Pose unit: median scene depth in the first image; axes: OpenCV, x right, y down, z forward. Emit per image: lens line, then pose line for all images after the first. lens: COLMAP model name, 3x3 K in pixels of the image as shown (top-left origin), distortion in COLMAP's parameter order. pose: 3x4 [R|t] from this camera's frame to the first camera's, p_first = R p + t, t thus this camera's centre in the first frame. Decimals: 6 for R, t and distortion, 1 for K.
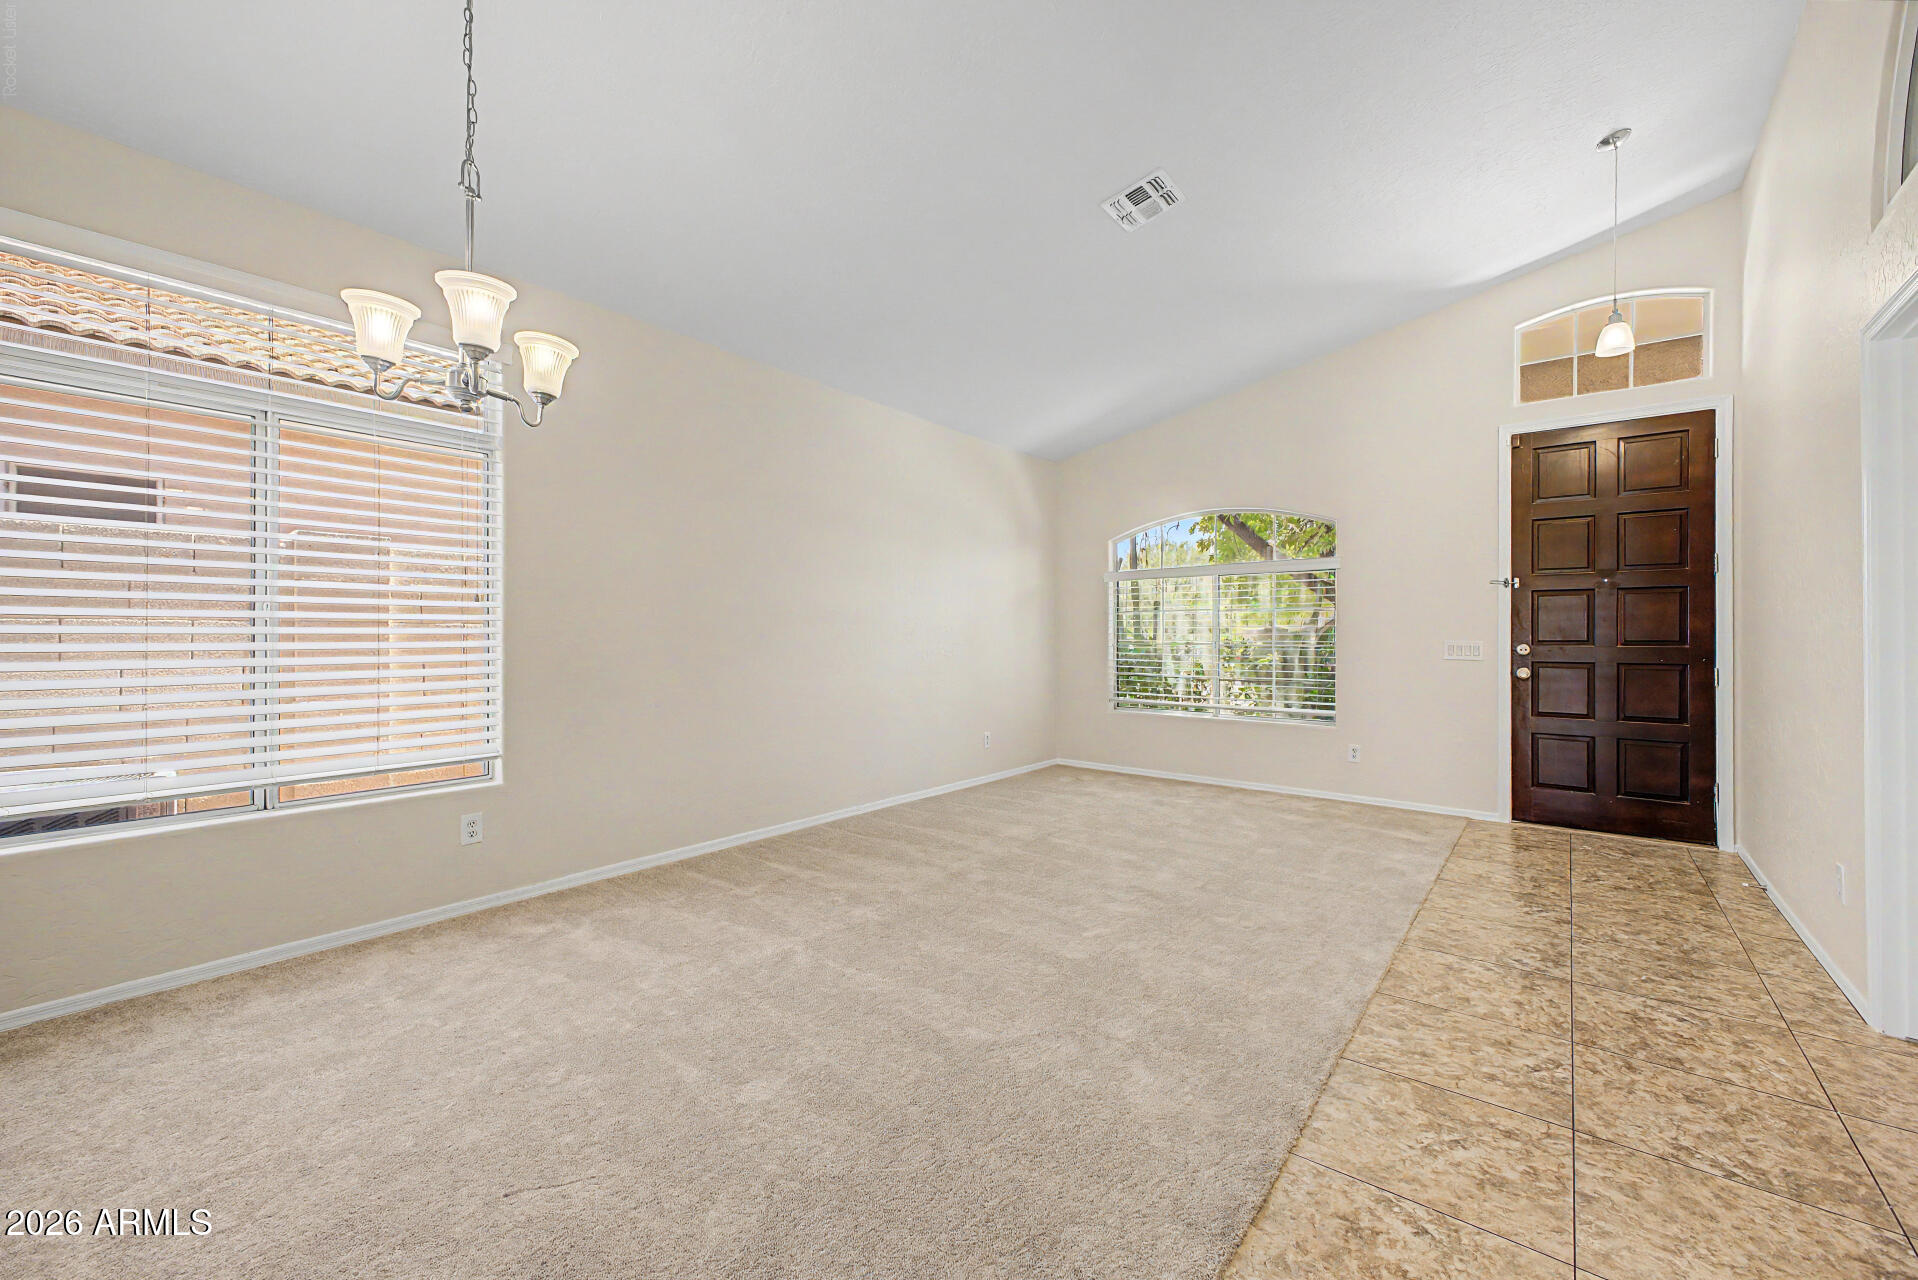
lens RADIAL K [[782.3, 0, 959.0], [0, 782.3, 640.0], [0, 0, 1]] dist [0.001143, -0.000488]
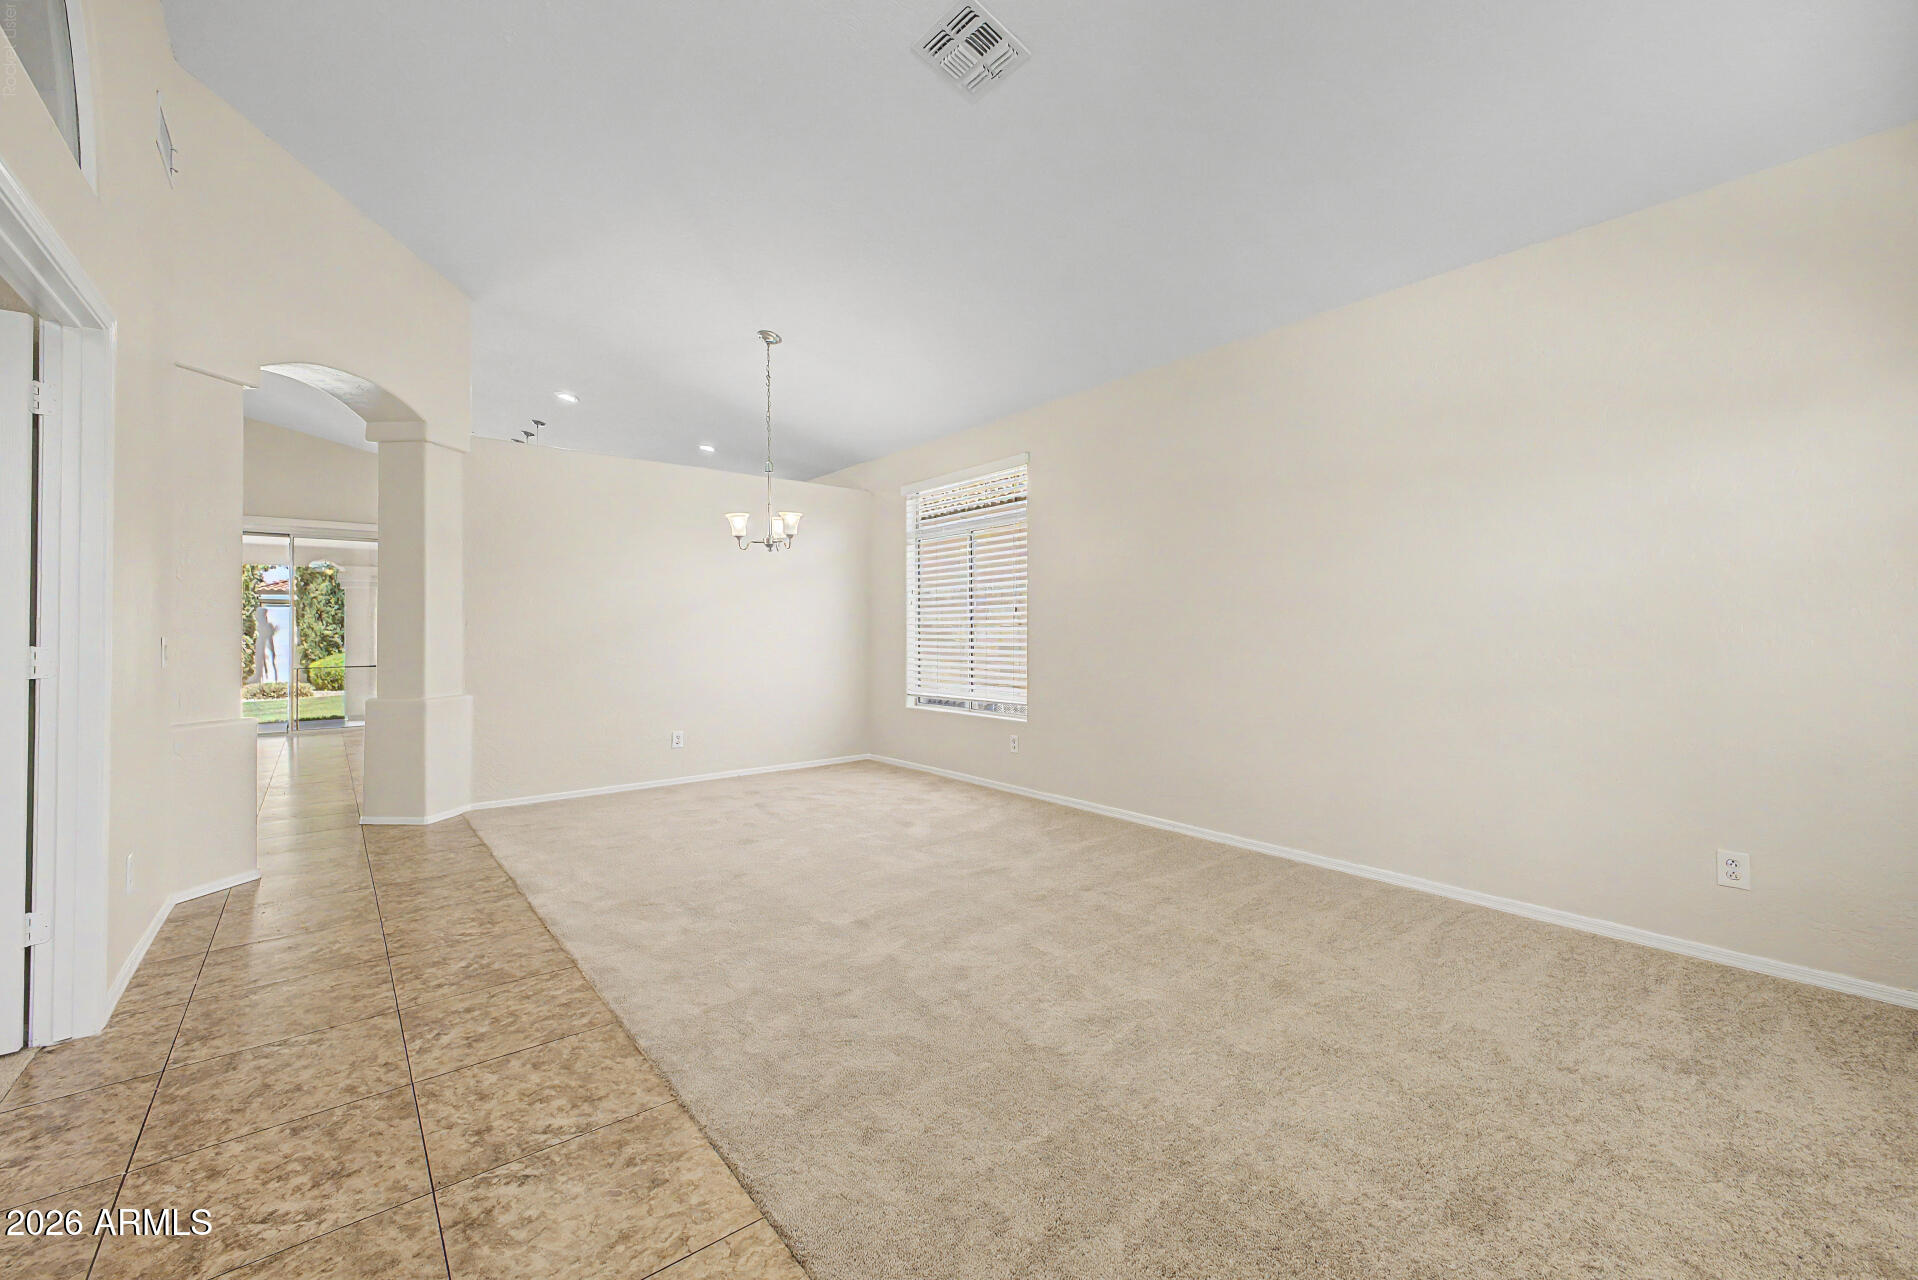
lens RADIAL K [[779.1, 0, 973.0], [0, 779.1, 620.9], [0, 0, 1]] dist [-0.000262, 0.000148]
pose [[-0.213621, -0.009627, -0.976869, 1.239078], [-0.001866, 0.999954, -0.009447, -0.014385], [0.976915, -0.000196, -0.213630, 1.478299]]
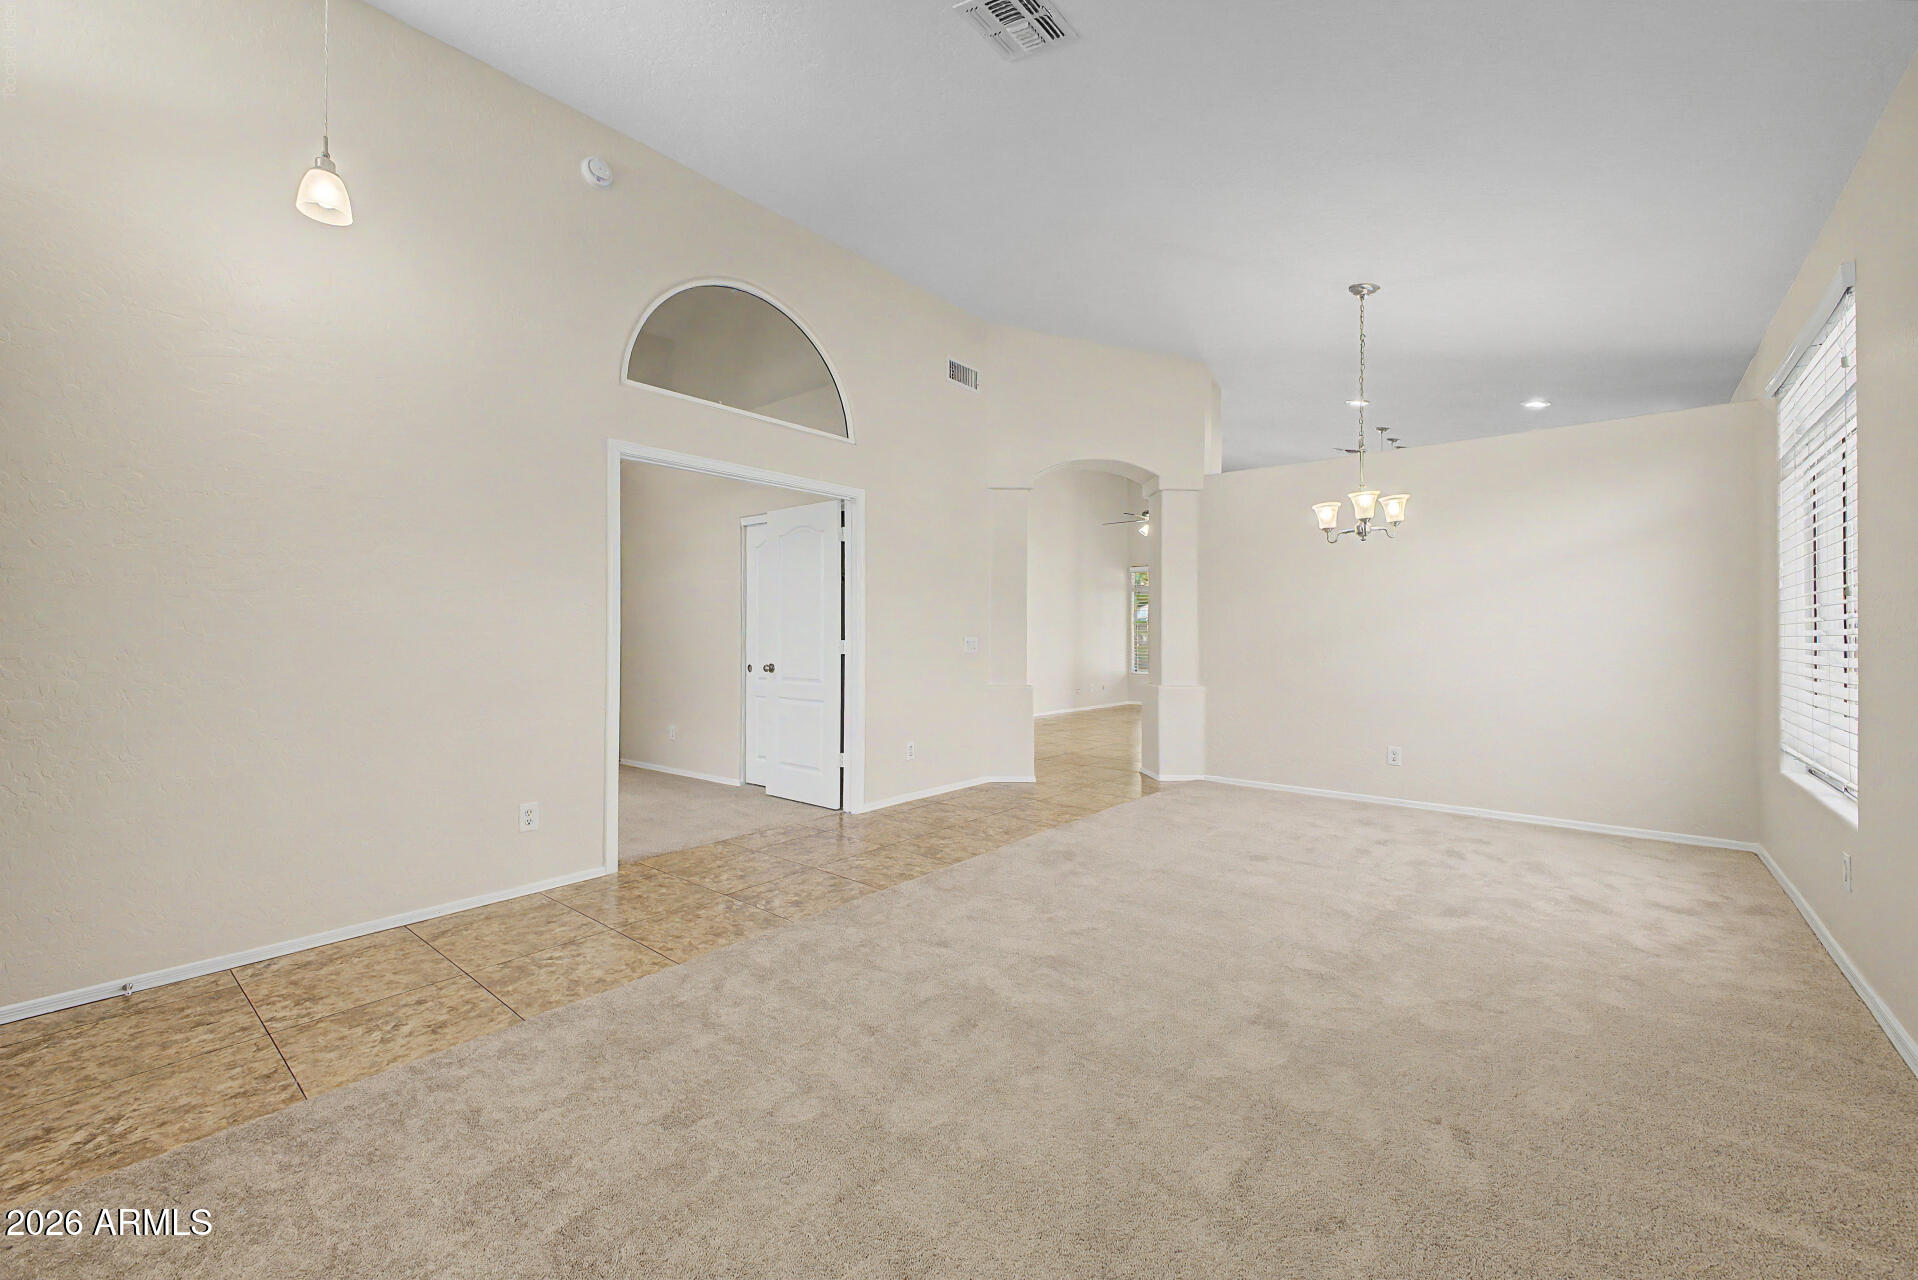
lens RADIAL K [[766.6, 0, 959.0], [0, 766.6, 640.0], [0, 0, 1]] dist [0.013632, -0.000129]
pose [[-0.999576, -0.004917, 0.028705, 0.336886], [-0.004603, 0.999929, 0.011000, -0.009819], [-0.028757, 0.010864, -0.999527, 2.167855]]
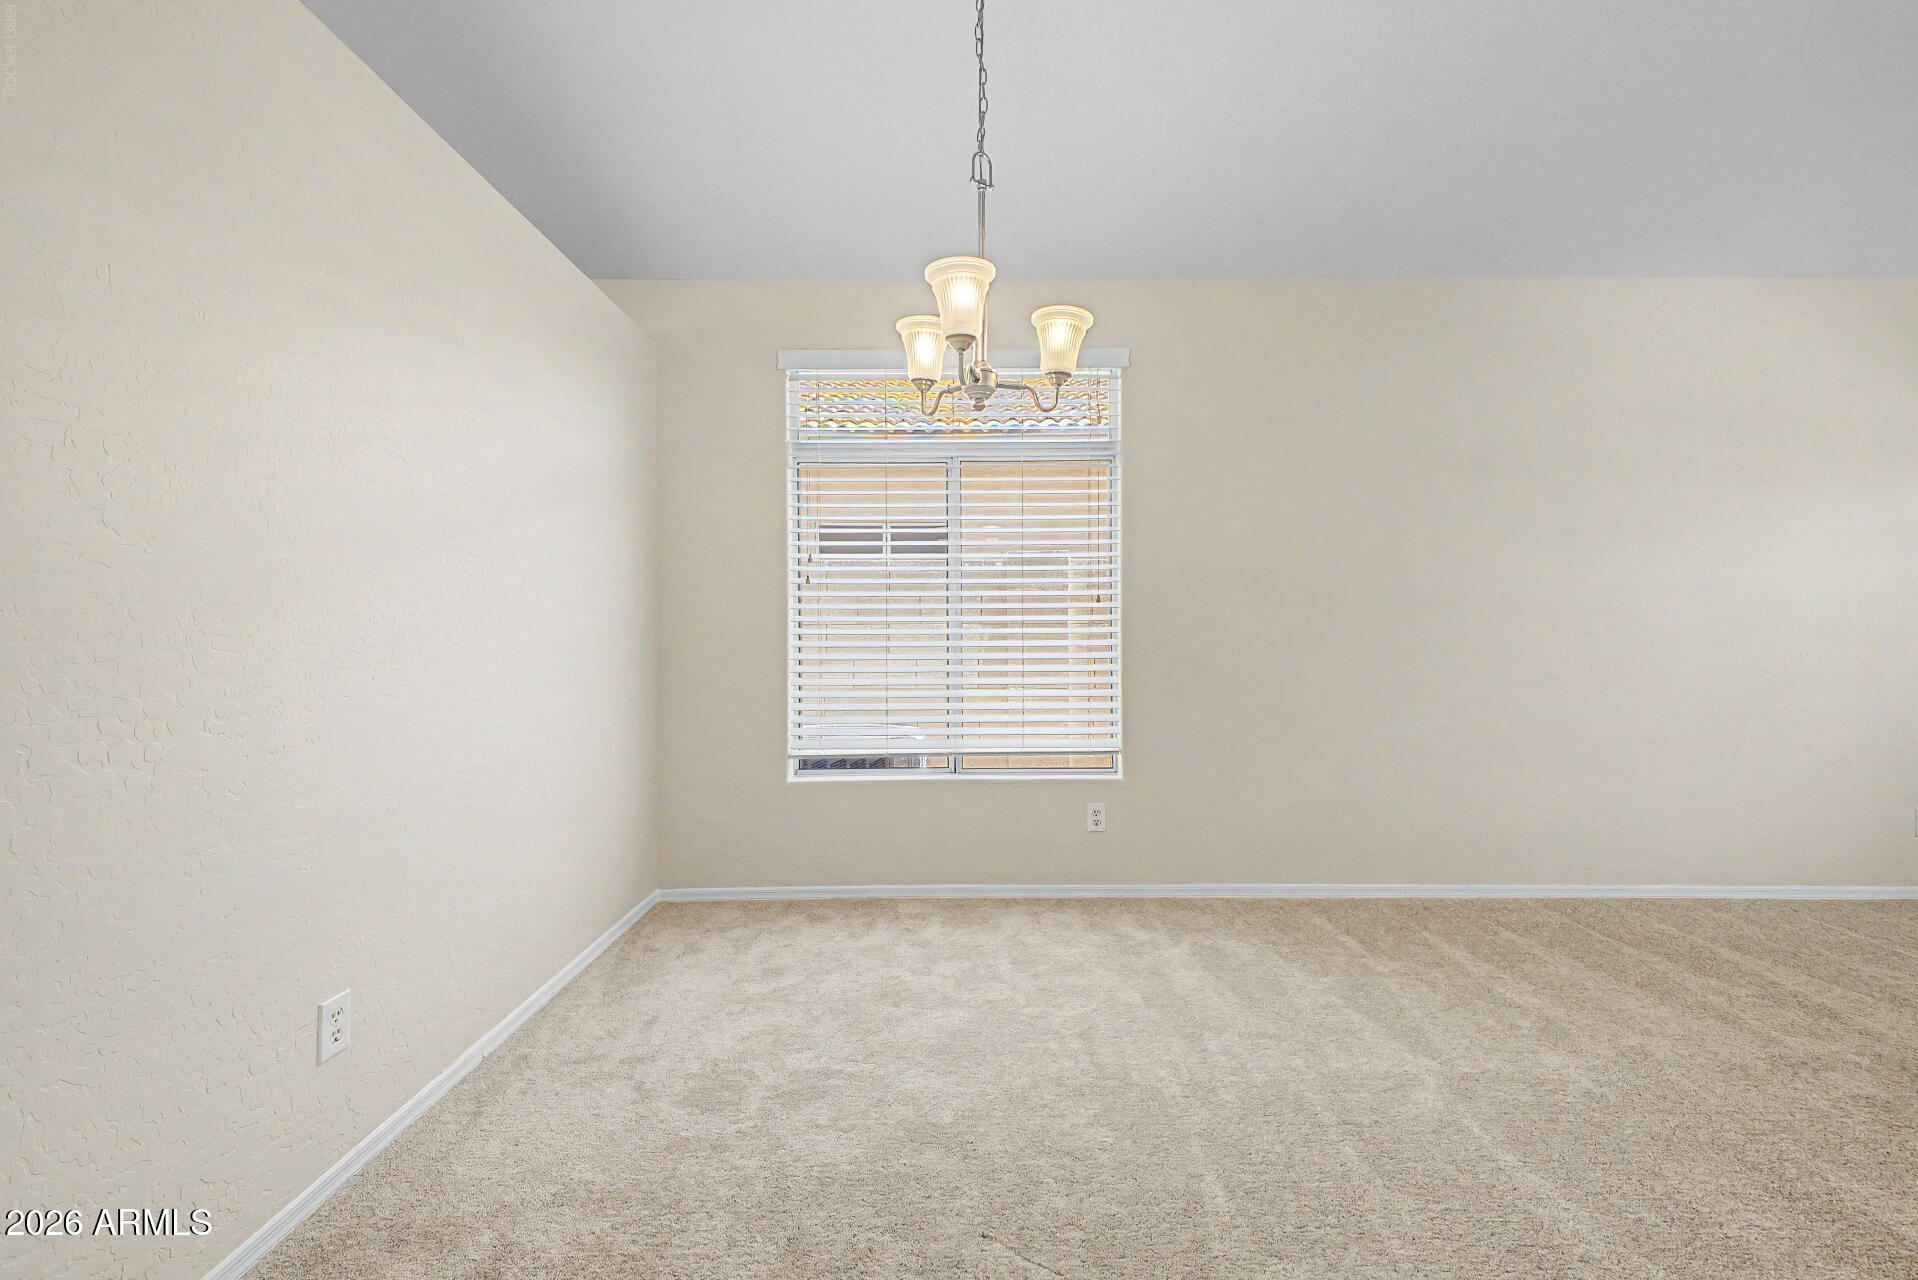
lens RADIAL K [[758.9, 0, 963.5], [0, 758.9, 634.7], [0, 0, 1]] dist [0.015550, -0.003783]
pose [[0.624894, 0.000500, -0.780709, 0.071730], [-0.003579, 0.999991, -0.002224, -0.002343], [0.780701, 0.004184, 0.624890, 0.248773]]
